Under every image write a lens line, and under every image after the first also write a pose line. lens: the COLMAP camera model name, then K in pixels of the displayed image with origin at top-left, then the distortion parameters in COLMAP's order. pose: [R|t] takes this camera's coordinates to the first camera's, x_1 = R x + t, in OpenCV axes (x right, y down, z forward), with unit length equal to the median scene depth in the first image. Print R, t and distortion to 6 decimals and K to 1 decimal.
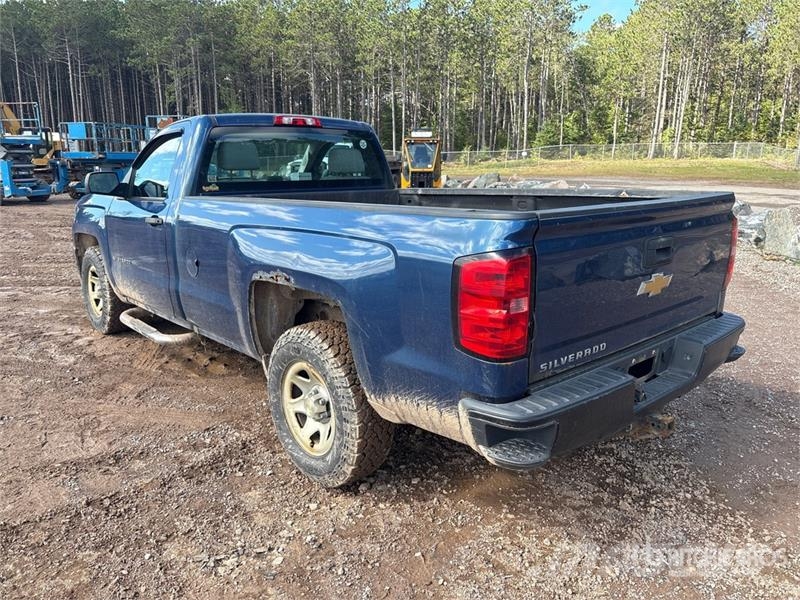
lens RADIAL K [[615.0, 0, 405.1], [0, 615.0, 290.0], [0, 0, 1]] dist [0.073689, -0.079286]
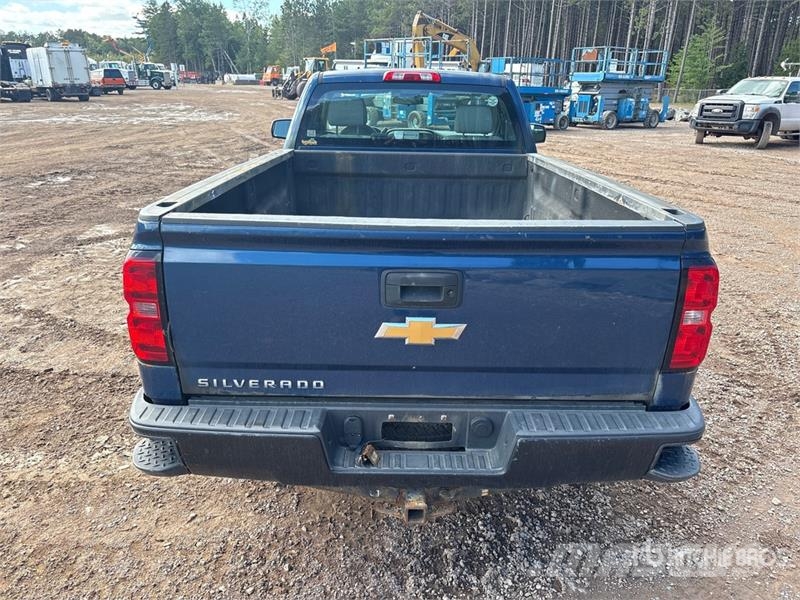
lens RADIAL K [[615.0, 0, 405.1], [0, 615.0, 290.0], [0, 0, 1]] dist [0.073689, -0.079286]
pose [[0.740377, 0.226724, -0.632801, 0.717984], [-0.156846, 0.973683, 0.165347, -0.150265], [0.653636, -0.023167, 0.756454, 0.356502]]
